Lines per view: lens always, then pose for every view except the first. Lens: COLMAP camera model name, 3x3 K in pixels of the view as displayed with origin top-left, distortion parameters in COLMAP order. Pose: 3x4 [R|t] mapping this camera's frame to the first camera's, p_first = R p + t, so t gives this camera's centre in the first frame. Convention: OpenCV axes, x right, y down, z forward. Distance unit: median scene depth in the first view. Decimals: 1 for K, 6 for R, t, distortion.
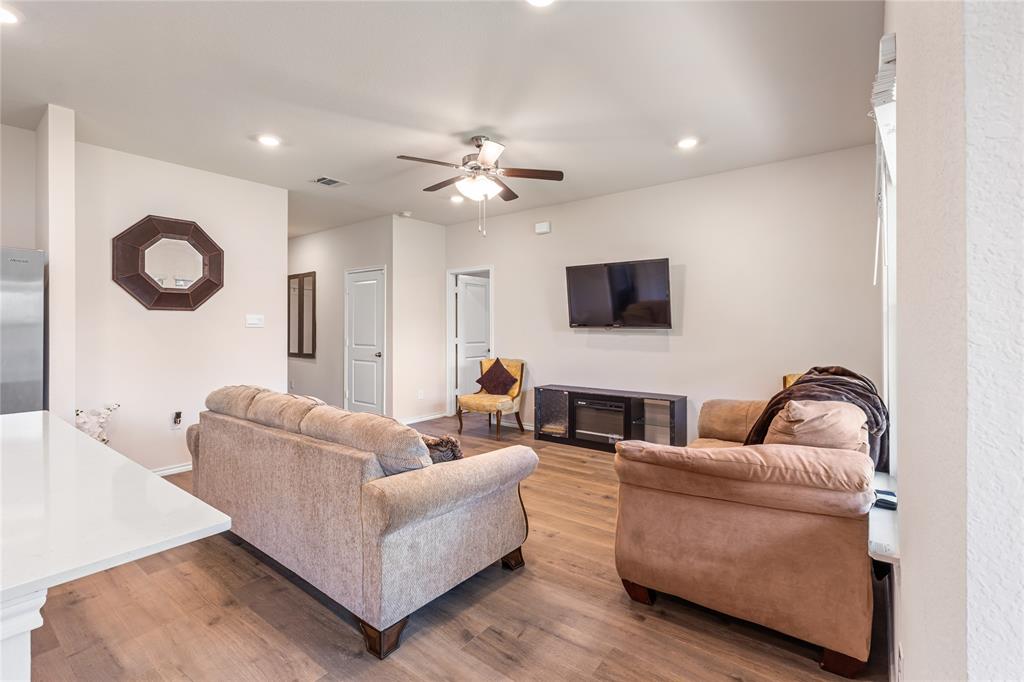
lens RADIAL K [[474.7, 0, 511.8], [0, 474.7, 323.0], [0, 0, 1]] dist [-0.000871, -0.000321]
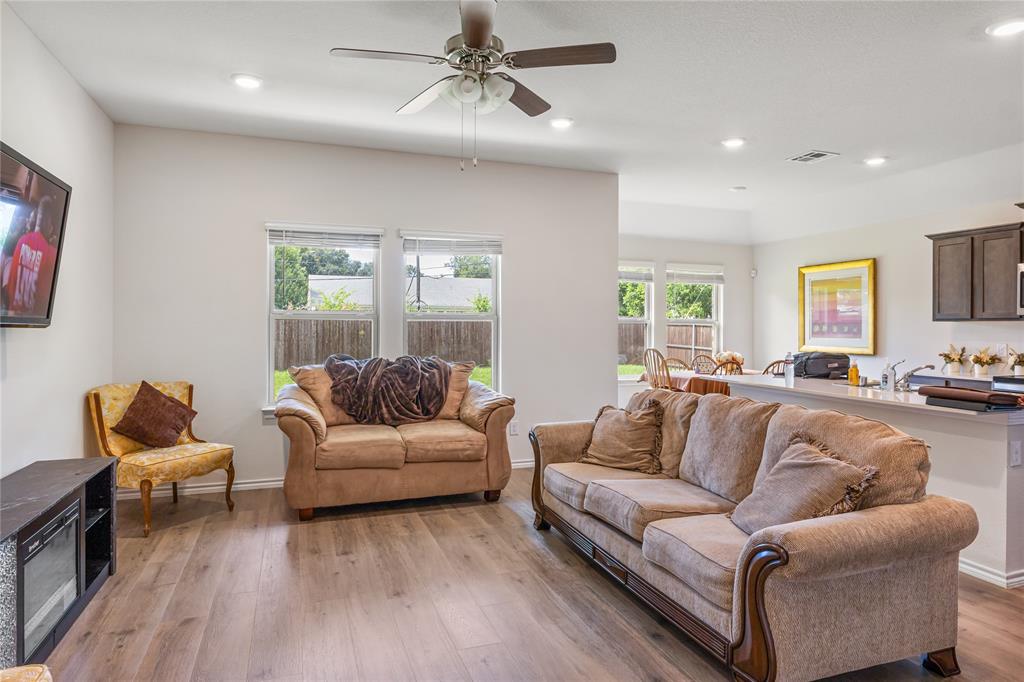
lens RADIAL K [[607.2, 0, 514.0], [0, 607.2, 323.9], [0, 0, 1]] dist [-0.001628, -0.001356]
pose [[-0.844181, -0.001651, 0.536055, -0.504494], [-0.005897, 0.999963, -0.006207, 0.008104], [-0.536026, -0.008401, -0.844160, 1.563210]]
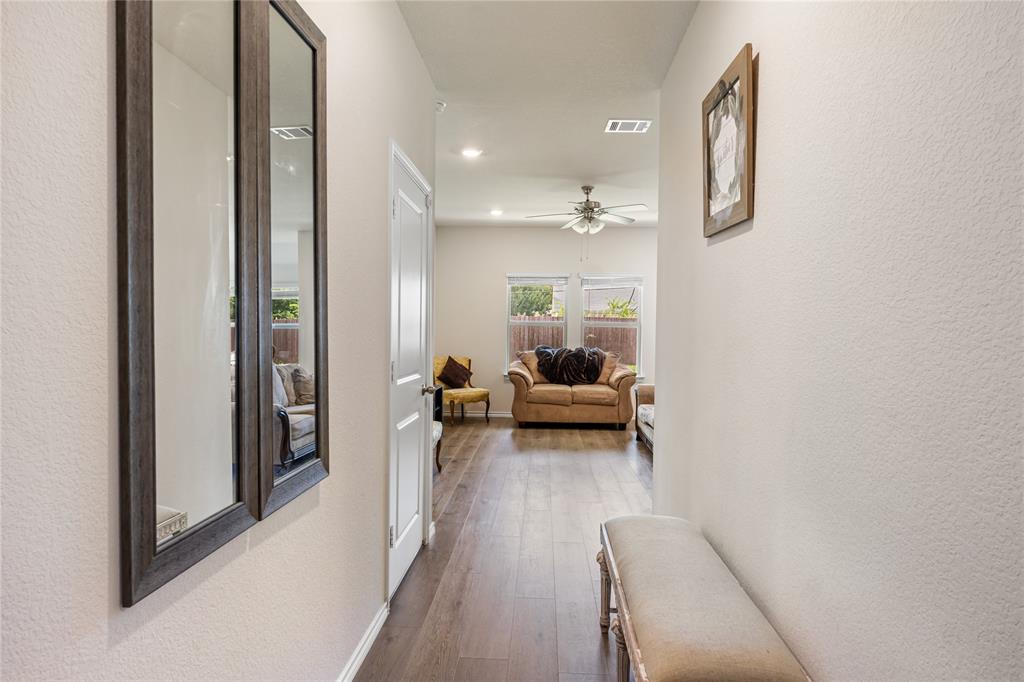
lens RADIAL K [[607.2, 0, 514.0], [0, 607.2, 323.9], [0, 0, 1]] dist [-0.001628, -0.001356]
pose [[-0.568772, -0.001931, 0.822493, -1.332454], [-0.015205, 0.999851, -0.008168, 0.004785], [-0.822355, -0.017151, -0.568716, 2.078180]]
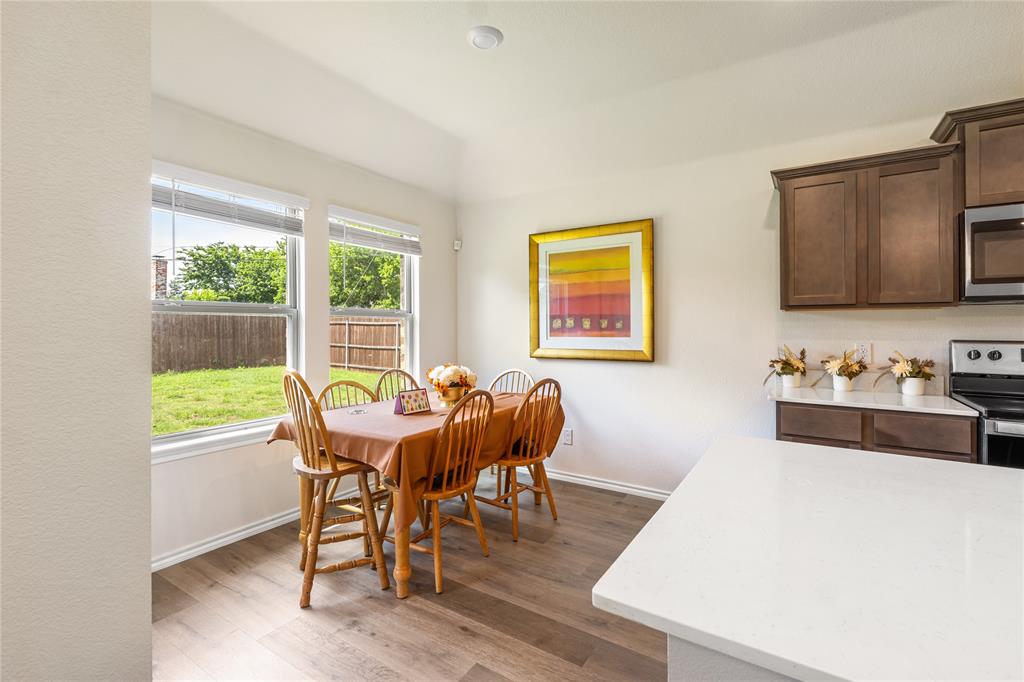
lens RADIAL K [[458.5, 0, 513.0], [0, 458.5, 331.3], [0, 0, 1]] dist [-0.001395, -0.000668]
pose [[-0.996277, 0.001073, -0.086200, -0.103056], [0.000413, 0.999971, 0.007665, 0.014674], [0.086206, 0.007601, -0.996248, 0.422793]]
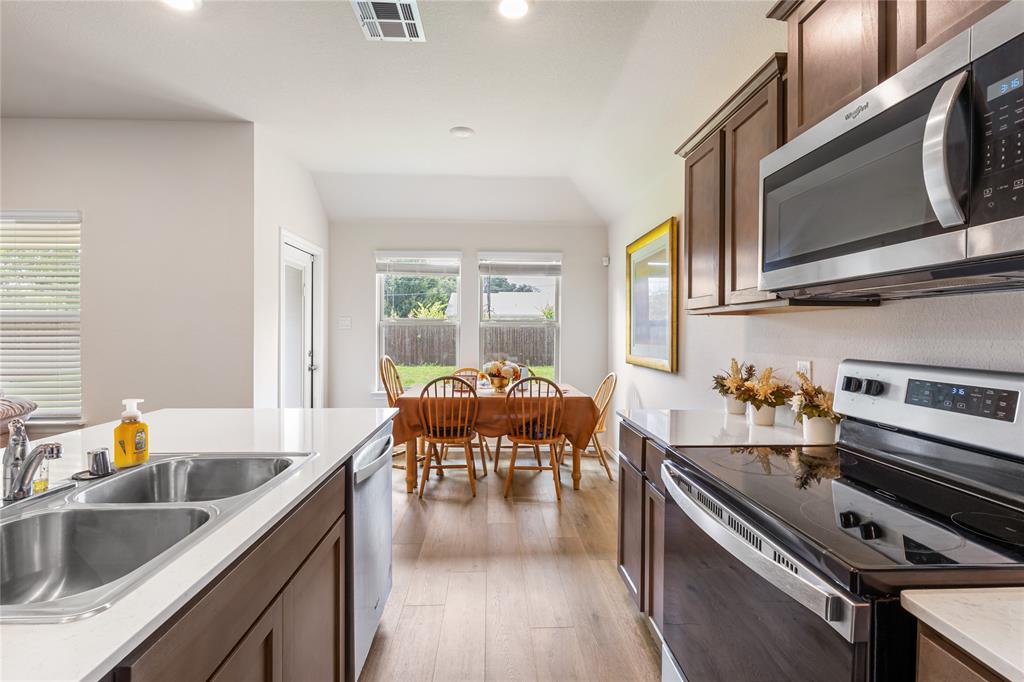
lens RADIAL K [[458.5, 0, 513.0], [0, 458.5, 331.3], [0, 0, 1]] dist [-0.001395, -0.000668]
pose [[-0.644868, 0.000101, 0.764294, -0.879127], [-0.002143, 0.999996, -0.001940, 0.009899], [-0.764291, -0.002889, -0.644865, 0.308545]]
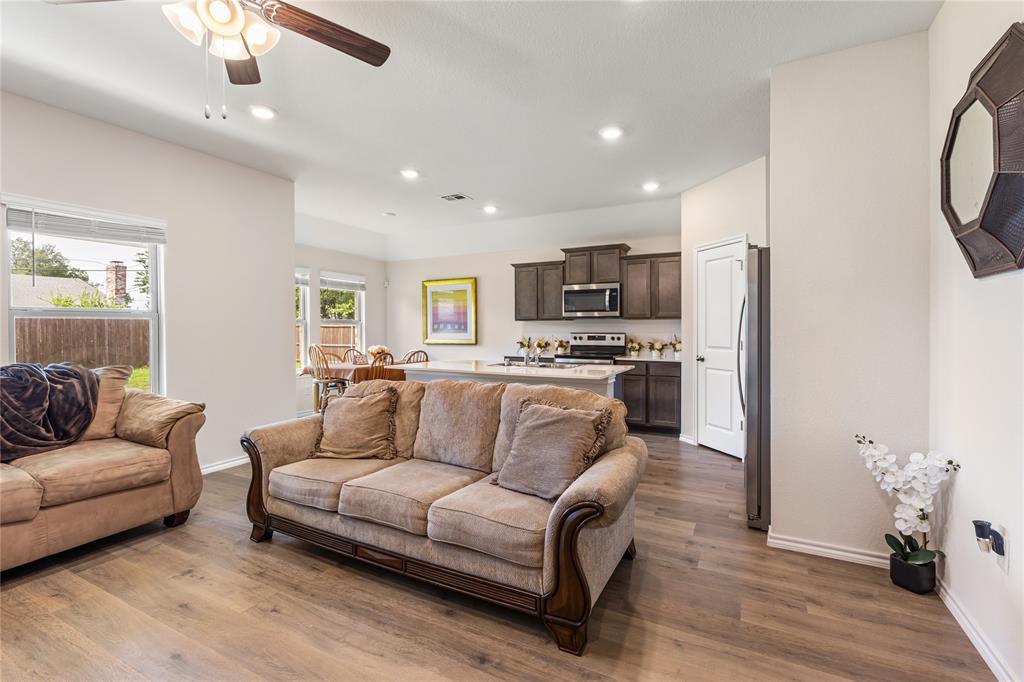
lens RADIAL K [[458.5, 0, 513.0], [0, 458.5, 331.3], [0, 0, 1]] dist [-0.001395, -0.000668]
pose [[-0.984087, 0.005189, -0.177613, -0.260706], [0.004247, 0.999975, 0.005687, 0.016557], [0.177638, 0.004842, -0.984084, 1.449863]]
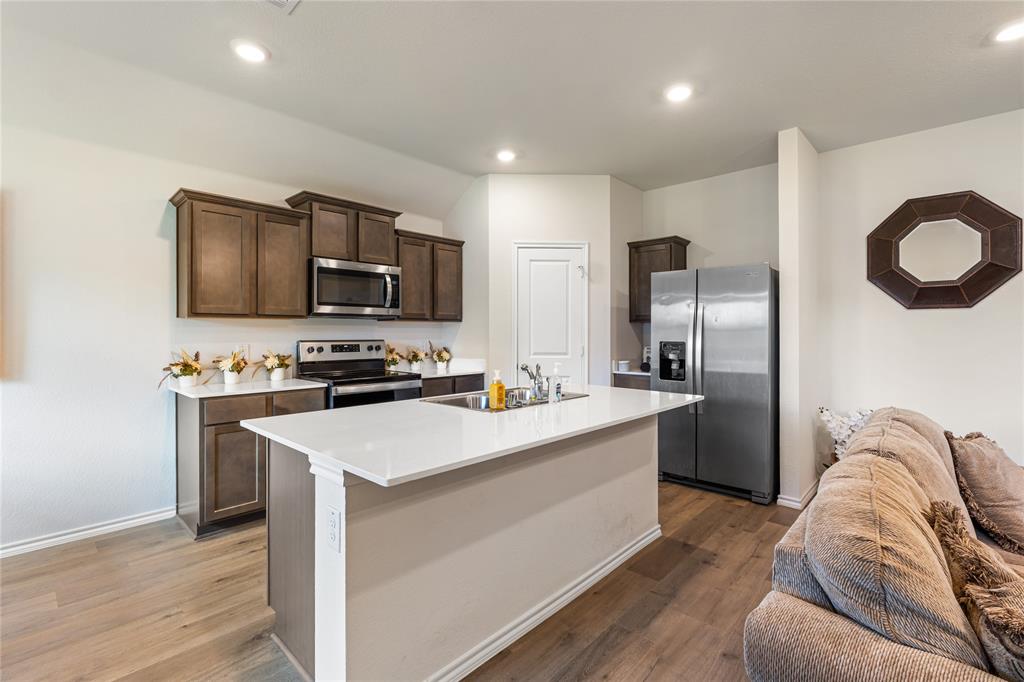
lens RADIAL K [[458.5, 0, 513.0], [0, 458.5, 331.3], [0, 0, 1]] dist [-0.001395, -0.000668]
pose [[-0.094390, 0.000391, -0.995535, 0.144394], [0.000710, 1.000000, 0.000326, 0.012574], [0.995535, -0.000676, -0.094390, 0.376891]]
